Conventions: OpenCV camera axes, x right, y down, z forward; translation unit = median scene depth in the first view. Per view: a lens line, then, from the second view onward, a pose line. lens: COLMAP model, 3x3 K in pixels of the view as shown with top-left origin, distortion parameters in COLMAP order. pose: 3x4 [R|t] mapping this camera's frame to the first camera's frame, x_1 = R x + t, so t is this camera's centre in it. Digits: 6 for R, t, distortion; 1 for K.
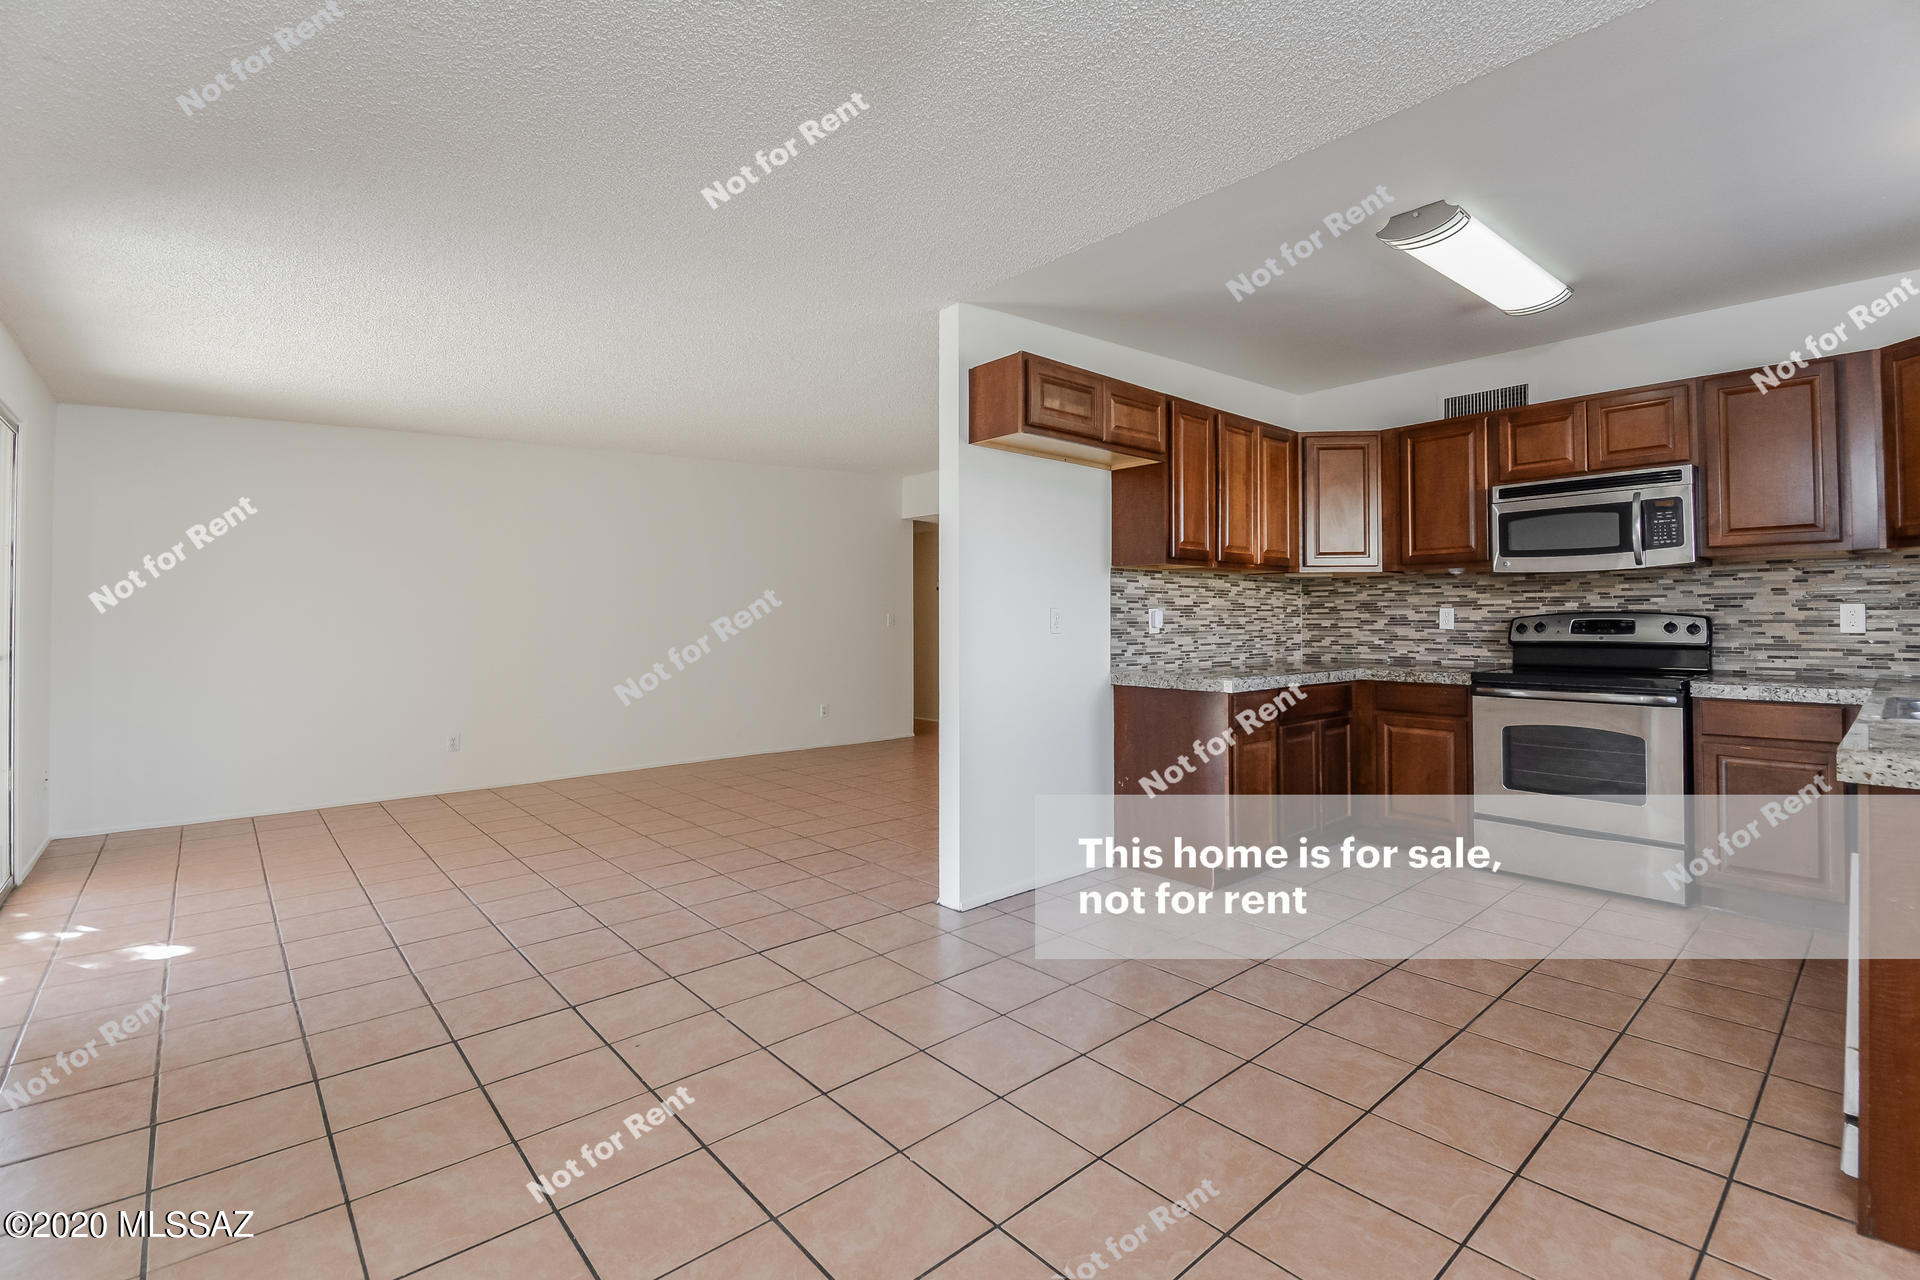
lens RADIAL K [[841.7, 0, 940.2], [0, 841.7, 599.1], [0, 0, 1]] dist [-0.002809, -0.003475]
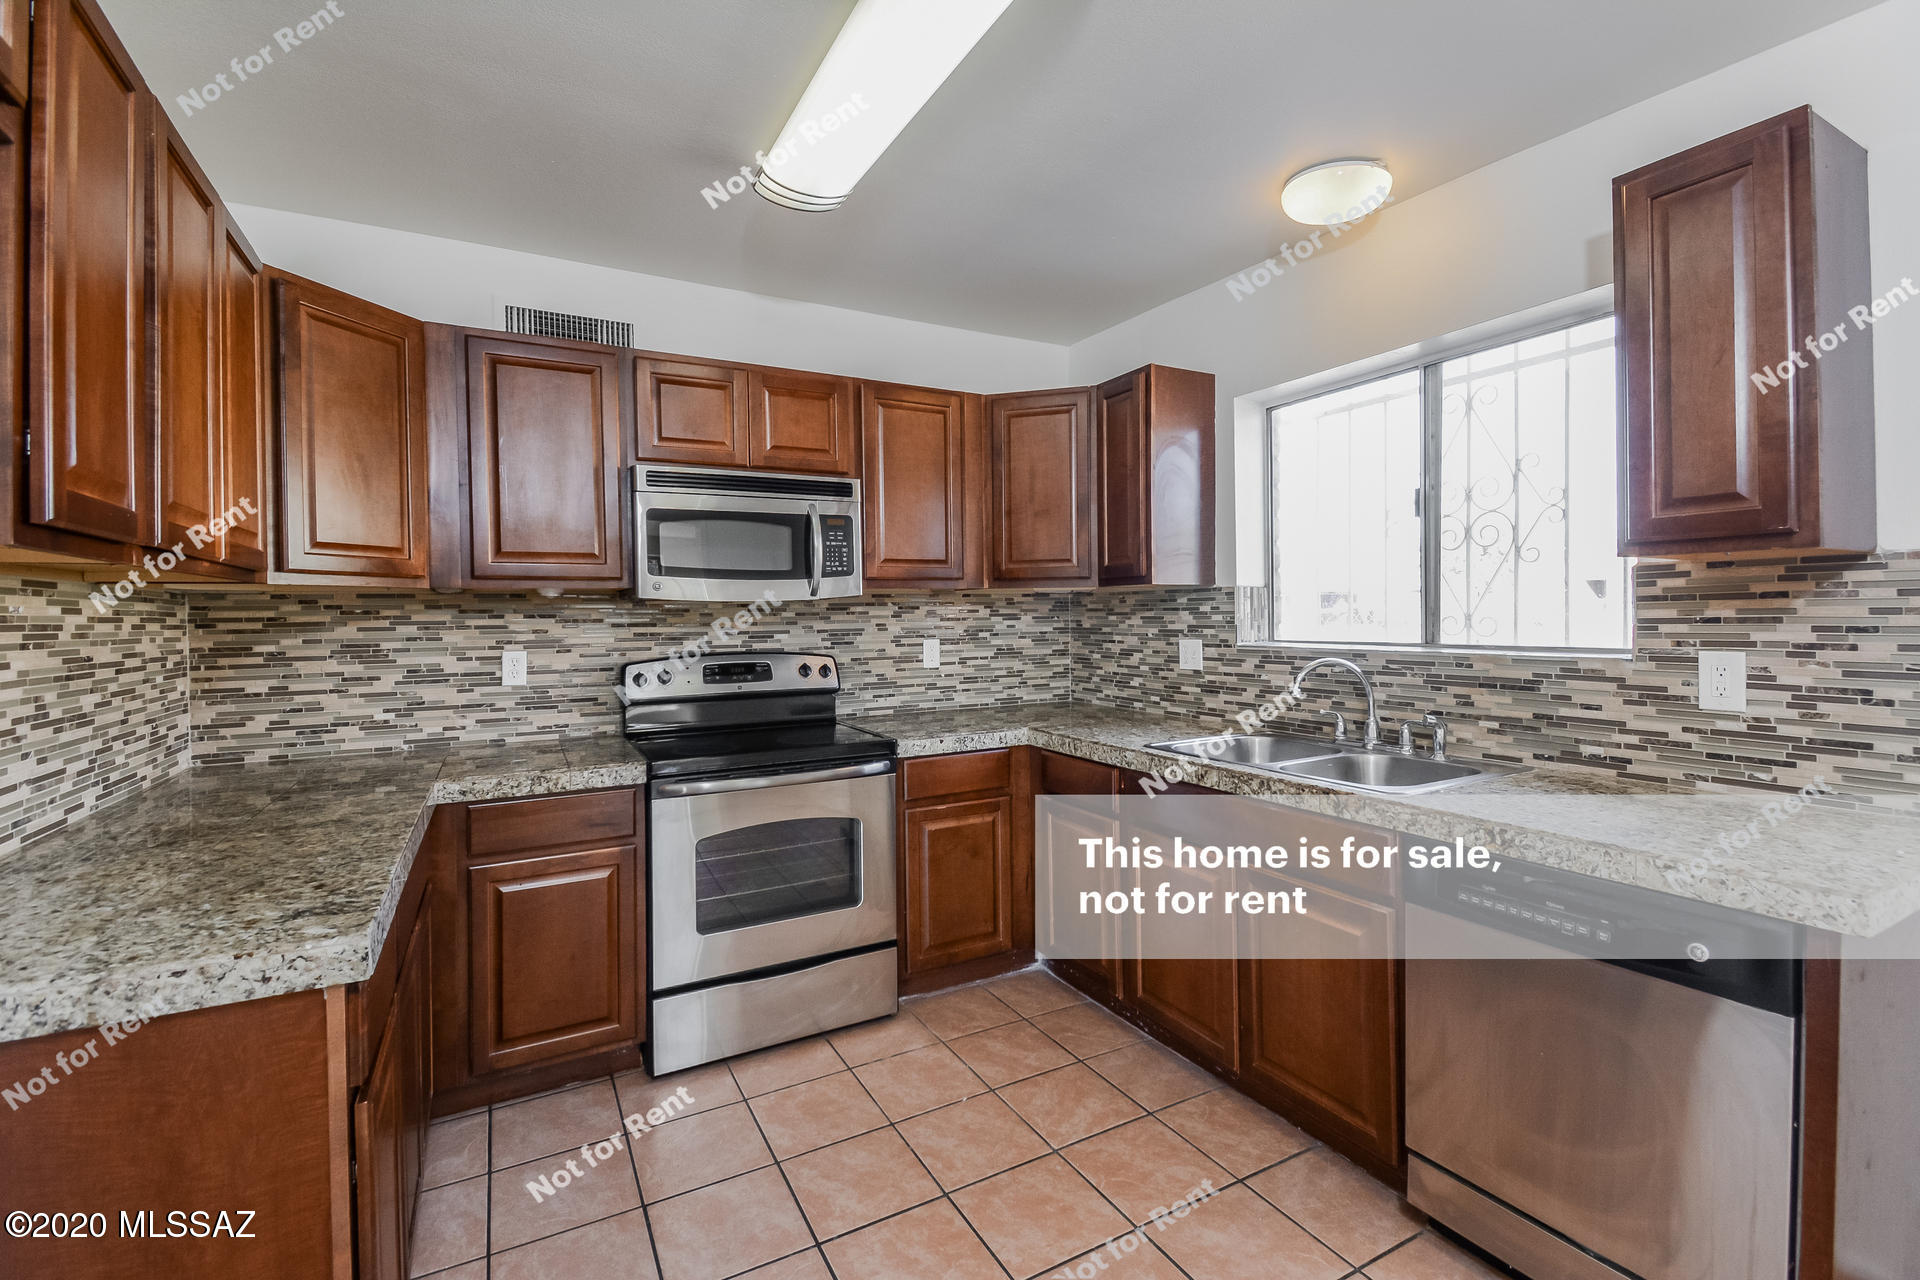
lens RADIAL K [[841.7, 0, 969.2], [0, 841.7, 614.7], [0, 0, 1]] dist [-0.002809, -0.003475]
pose [[0.184883, -0.000230, 0.982761, 0.068419], [-0.009640, 0.999951, 0.002048, -0.022453], [-0.982713, -0.009853, 0.184871, 0.620204]]
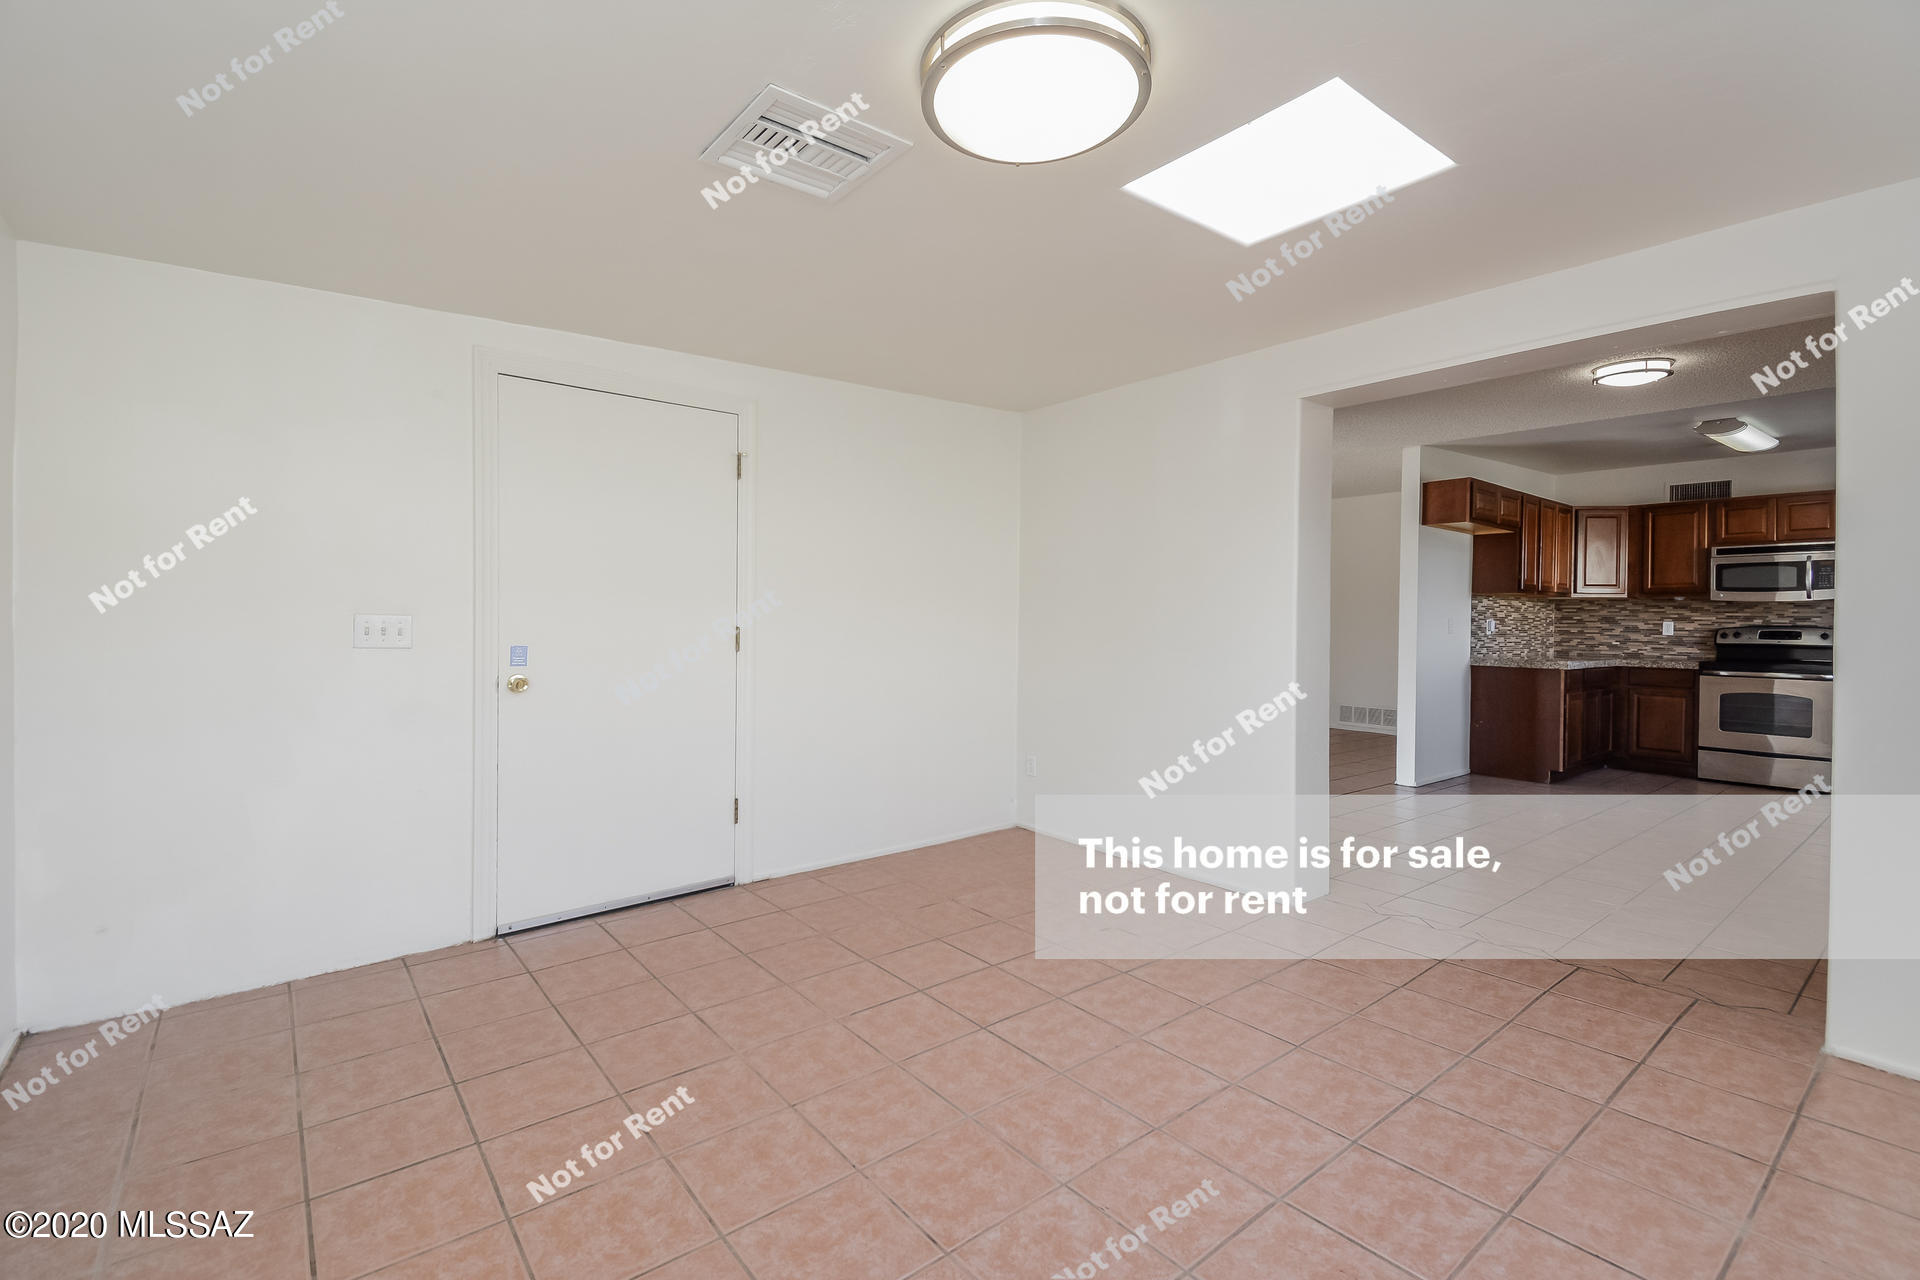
lens RADIAL K [[841.7, 0, 947.2], [0, 841.7, 613.5], [0, 0, 1]] dist [-0.002809, -0.003475]
pose [[0.999192, 0.016081, -0.036830, -0.743805], [-0.015408, 0.999711, 0.018477, -0.013612], [0.037116, -0.017894, 0.999151, -0.661252]]
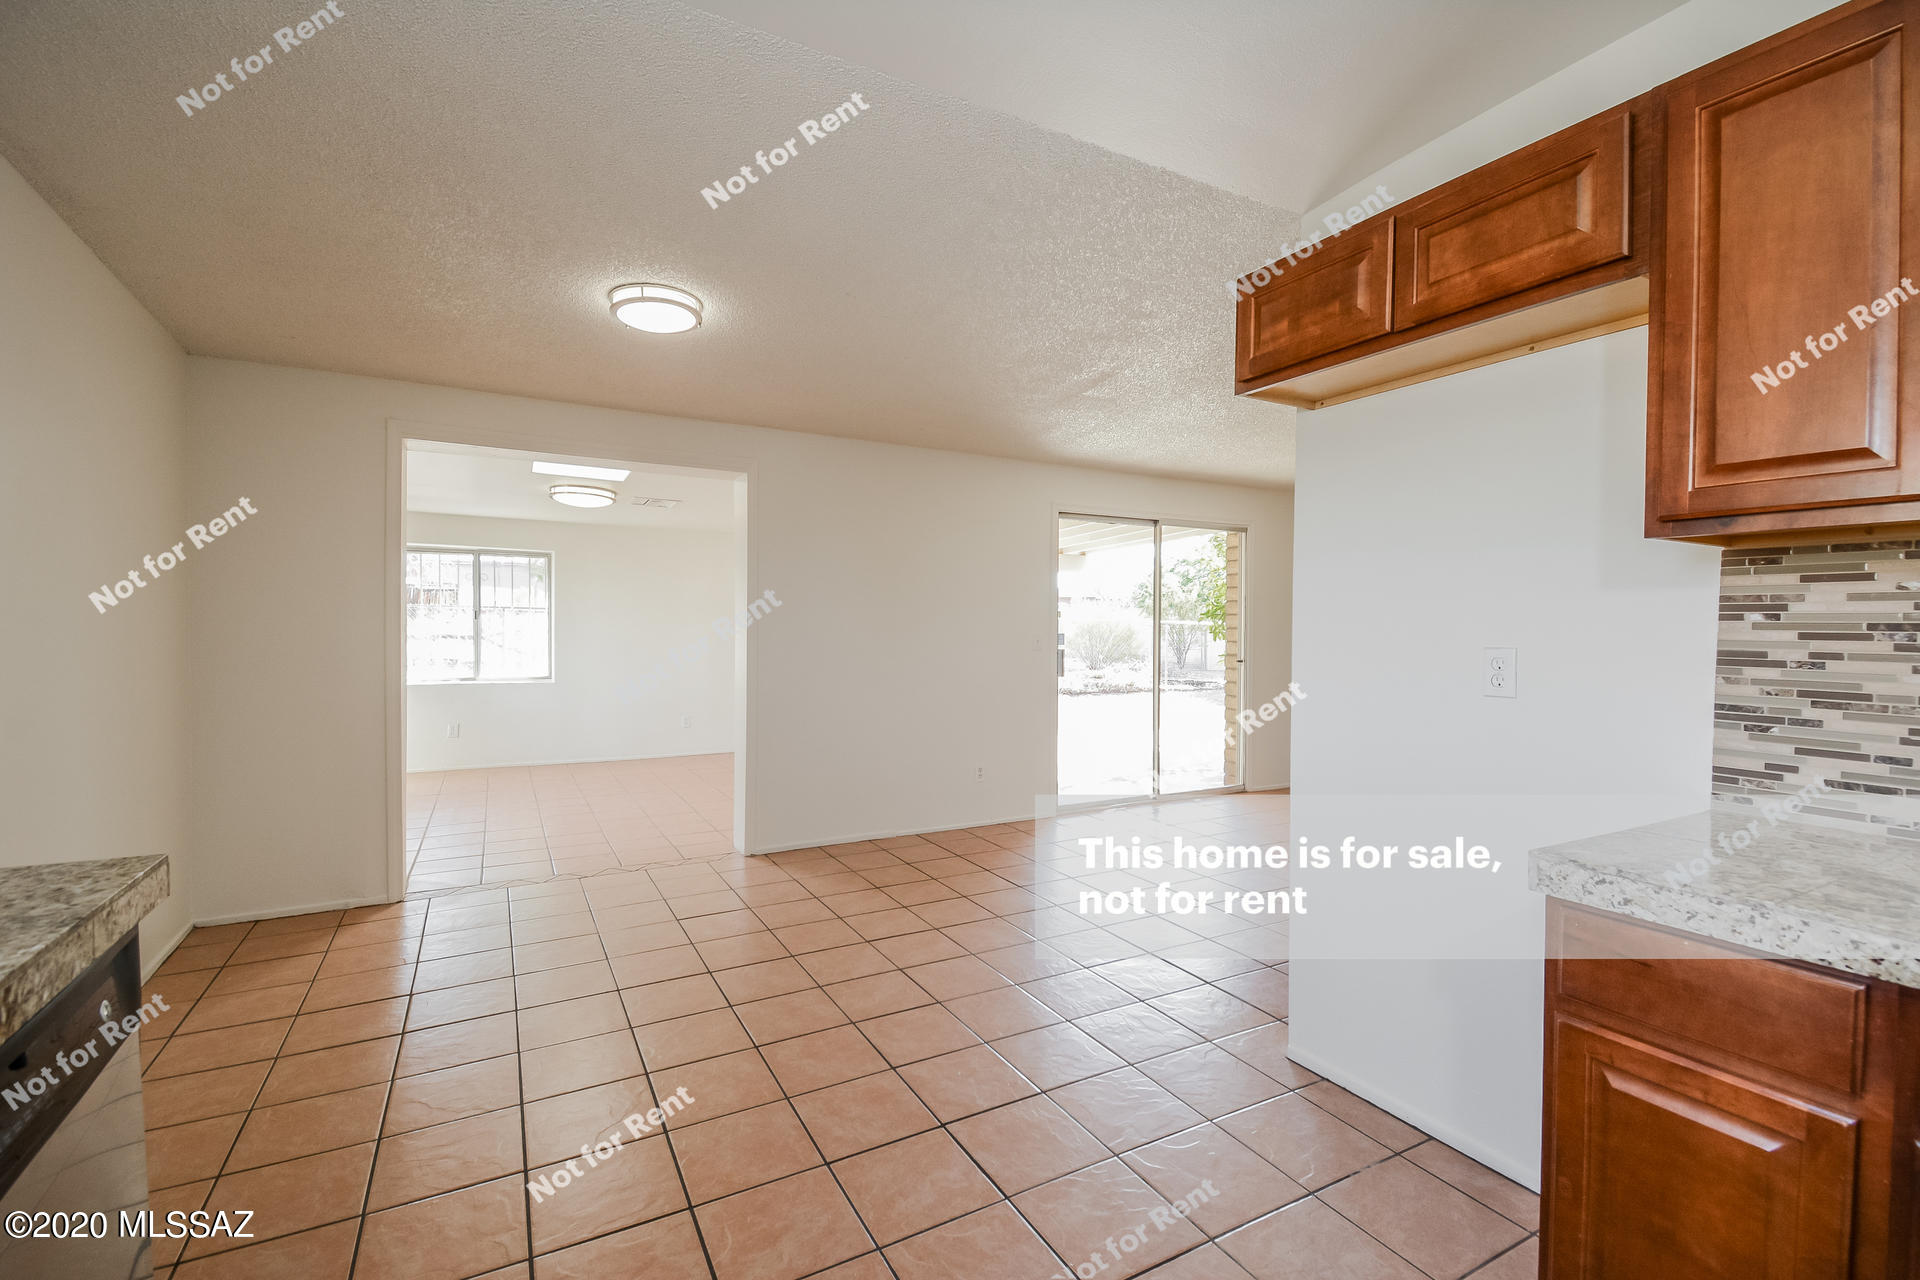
lens RADIAL K [[841.7, 0, 969.1], [0, 841.7, 635.1], [0, 0, 1]] dist [-0.002809, -0.003475]
pose [[-0.189988, 0.015136, -0.981670, 0.647917], [0.009017, 0.999866, 0.013671, -0.005867], [0.981745, -0.006255, -0.190099, 0.714814]]
